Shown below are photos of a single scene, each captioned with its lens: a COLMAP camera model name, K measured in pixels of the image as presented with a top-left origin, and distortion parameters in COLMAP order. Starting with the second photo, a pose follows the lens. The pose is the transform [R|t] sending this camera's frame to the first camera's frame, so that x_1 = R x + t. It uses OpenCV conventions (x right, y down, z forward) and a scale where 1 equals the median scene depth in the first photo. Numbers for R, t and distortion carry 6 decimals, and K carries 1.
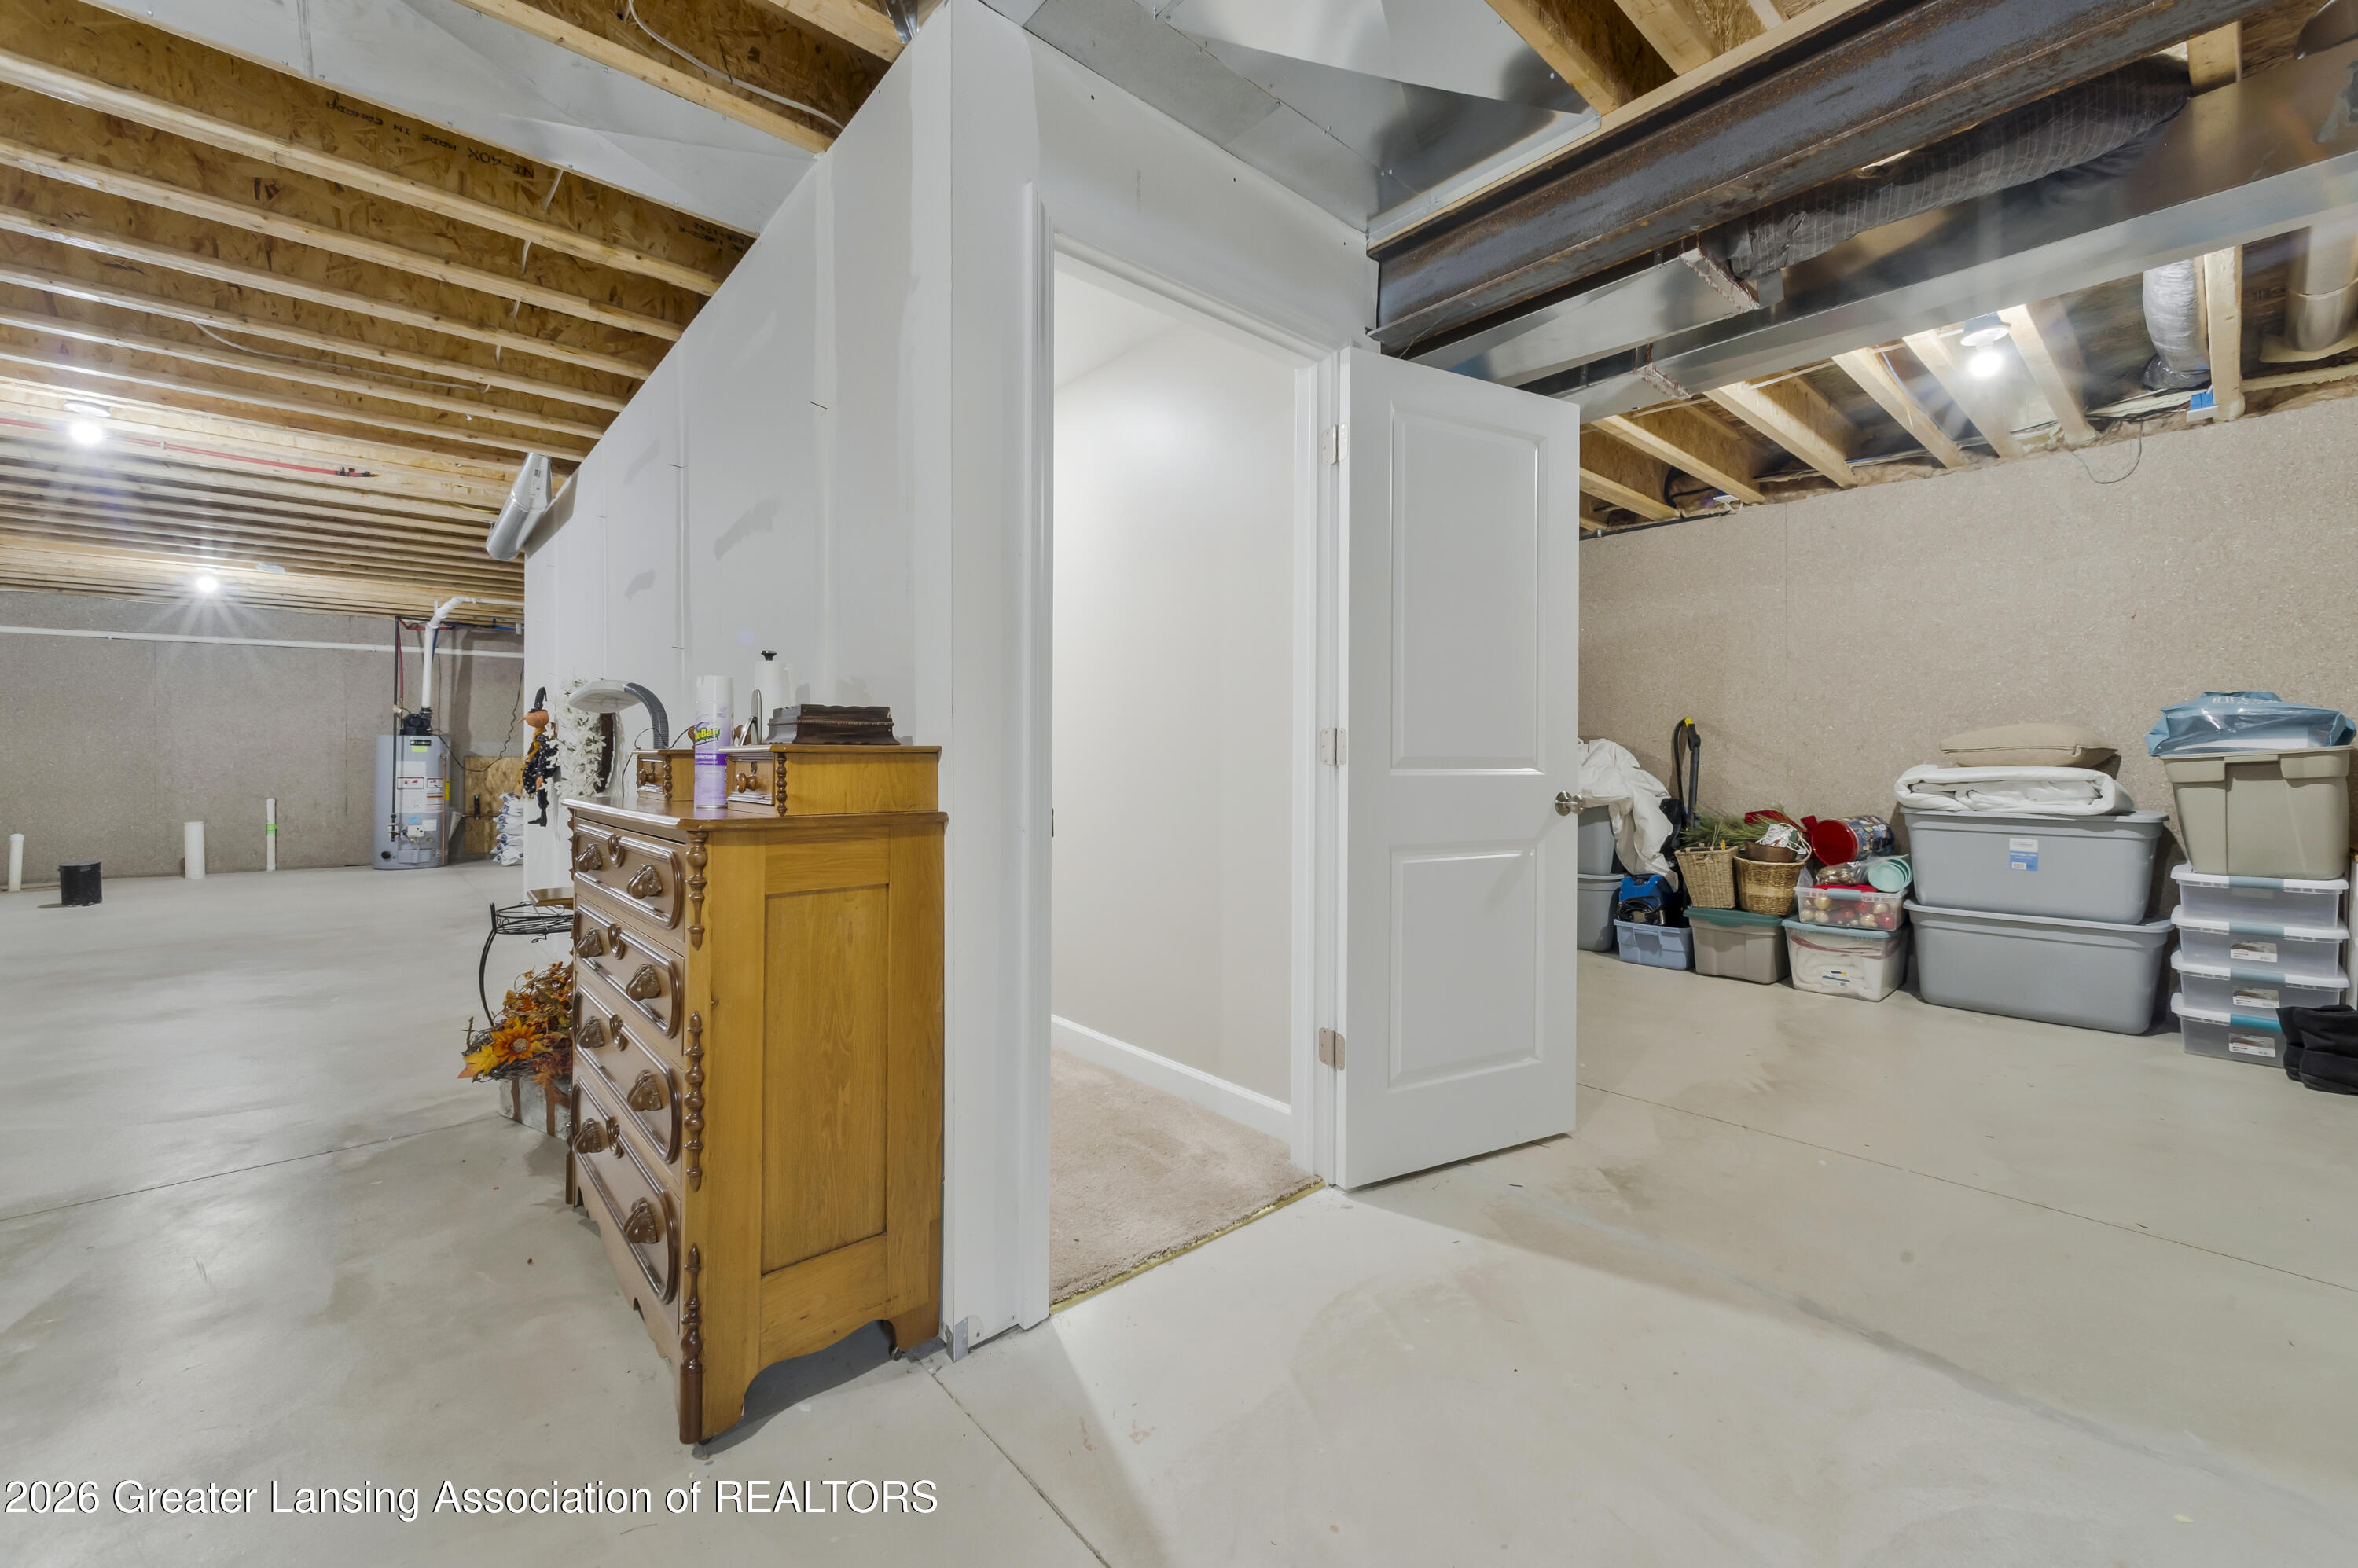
lens RADIAL K [[920.9, 0, 1178.2], [0, 920.9, 766.7], [0, 0, 1]] dist [0.000347, -0.001384]
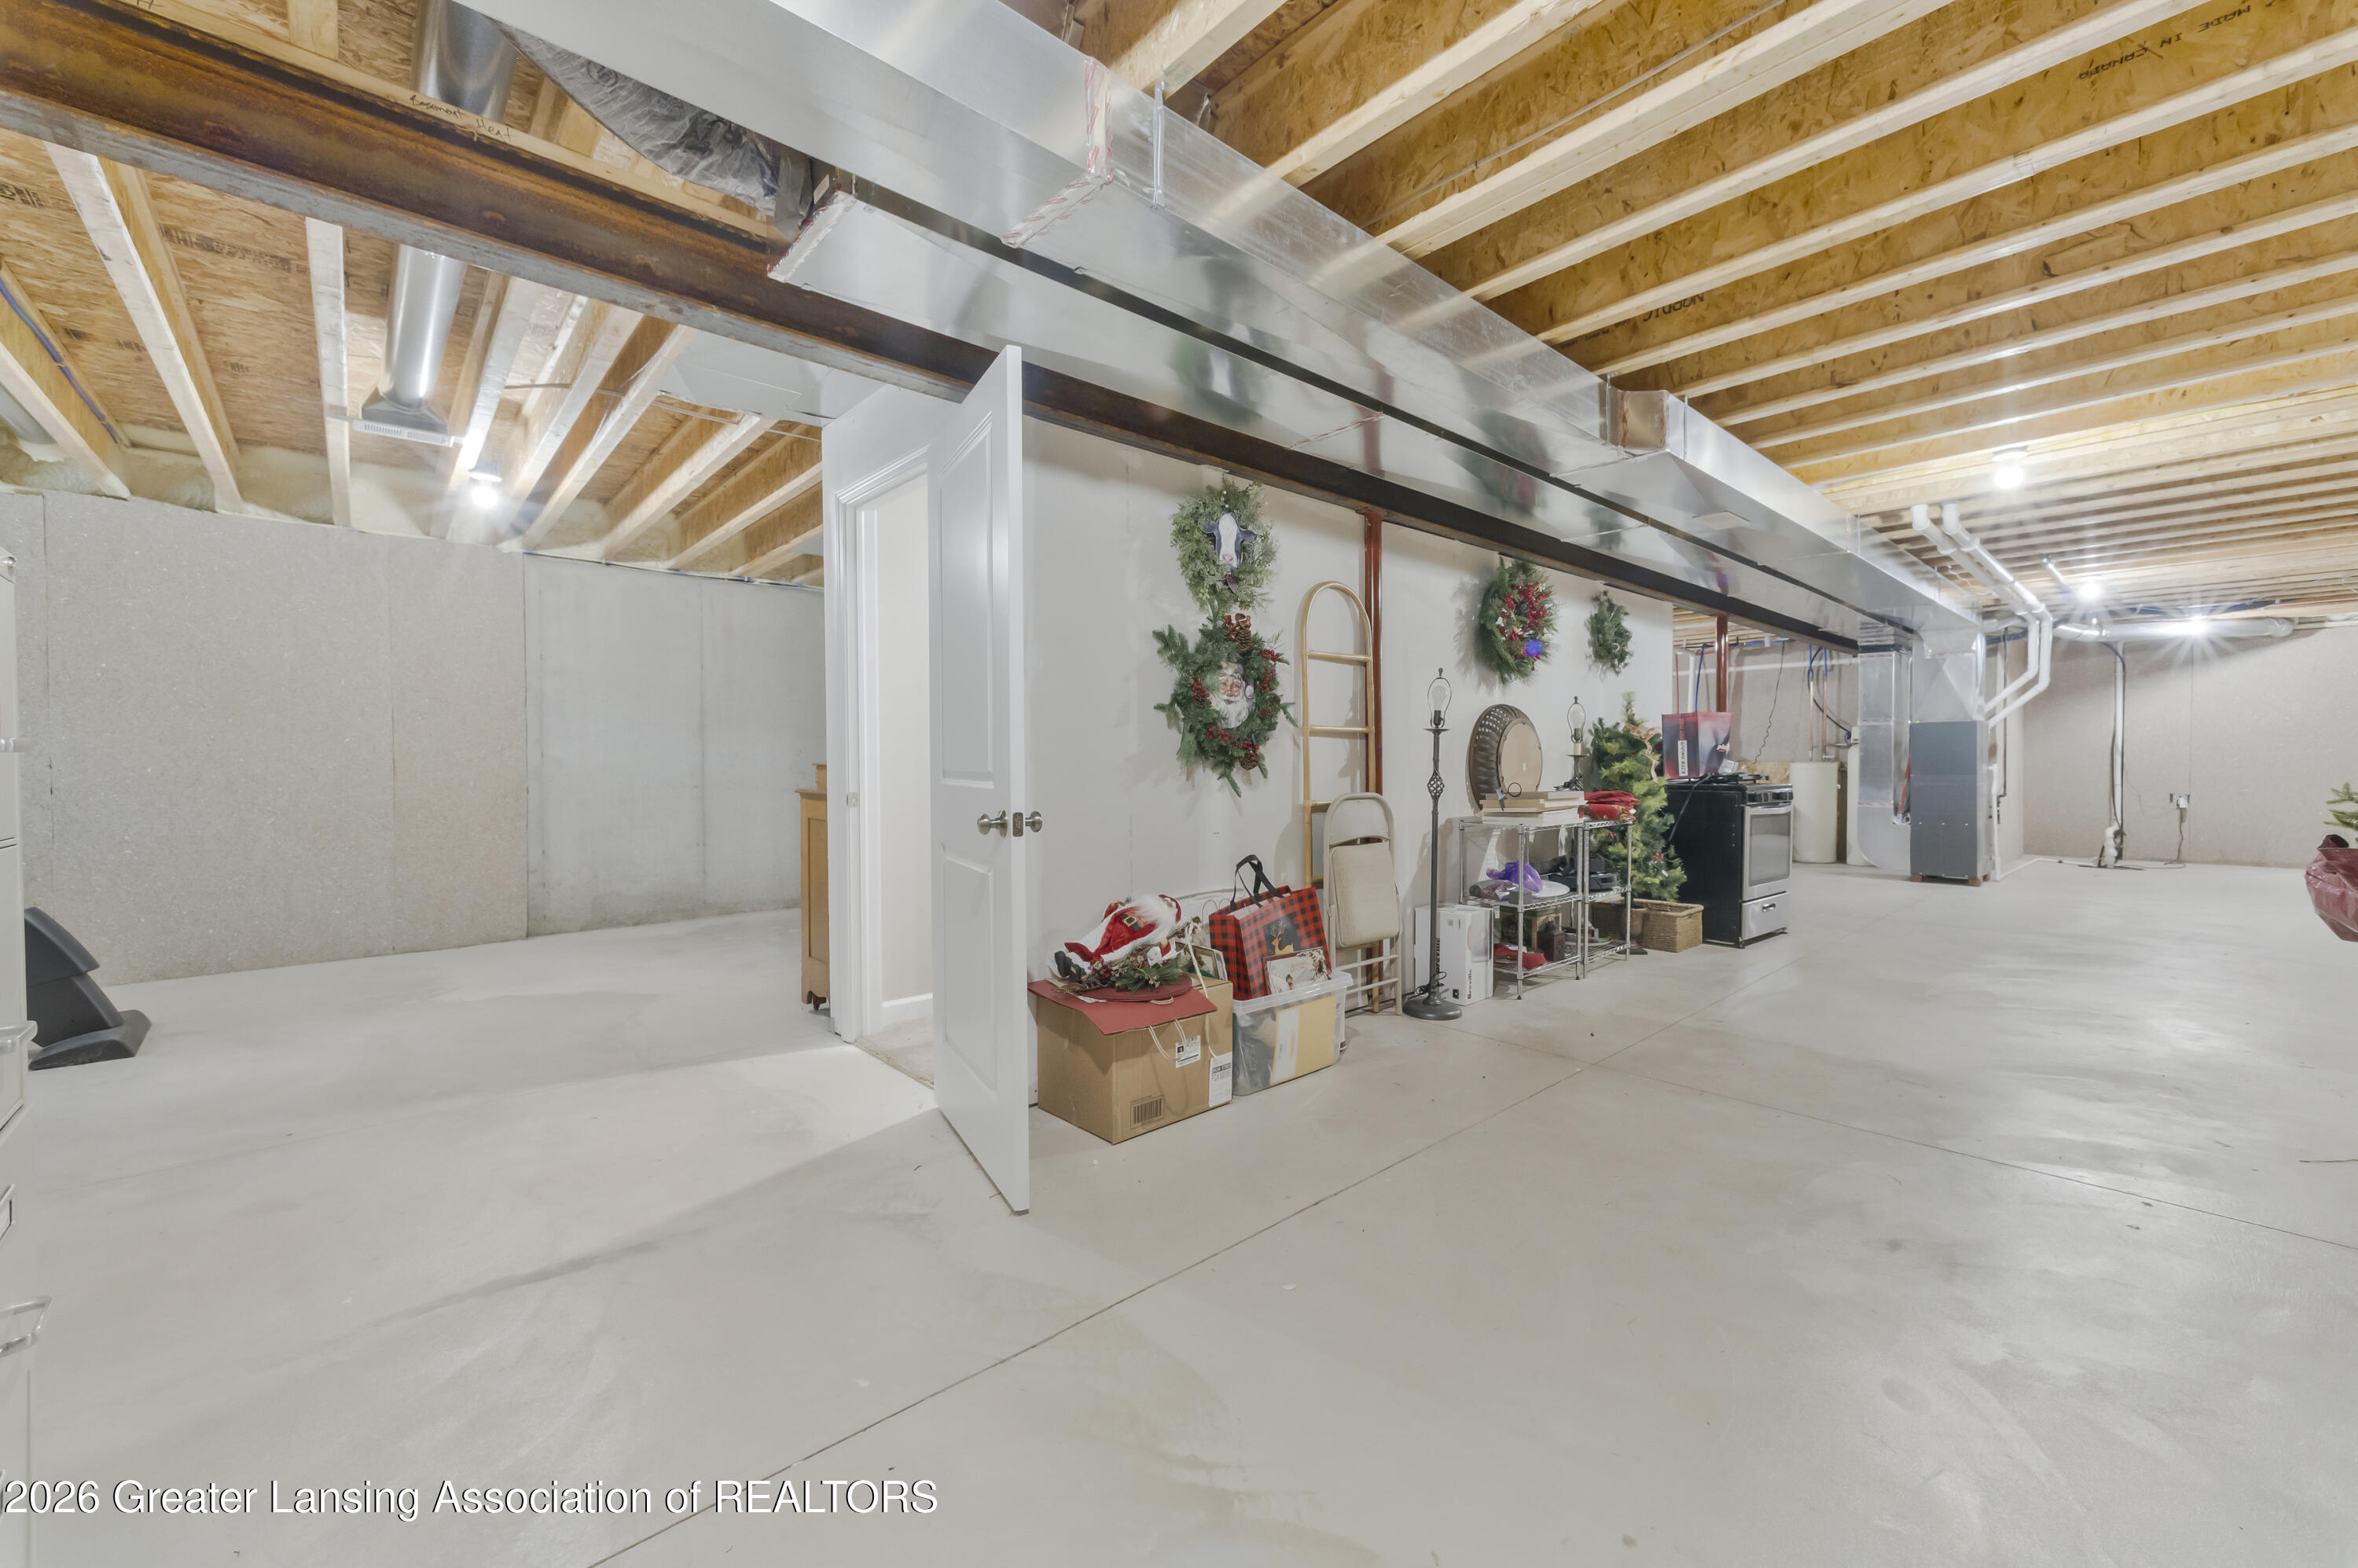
lens RADIAL K [[920.9, 0, 1179.8], [0, 920.9, 776.4], [0, 0, 1]] dist [0.000347, -0.001384]
pose [[0.015820, 0.011856, -0.999805, 1.509504], [-0.003956, 0.999923, 0.011795, -0.015549], [0.999867, 0.003769, 0.015866, 1.349845]]
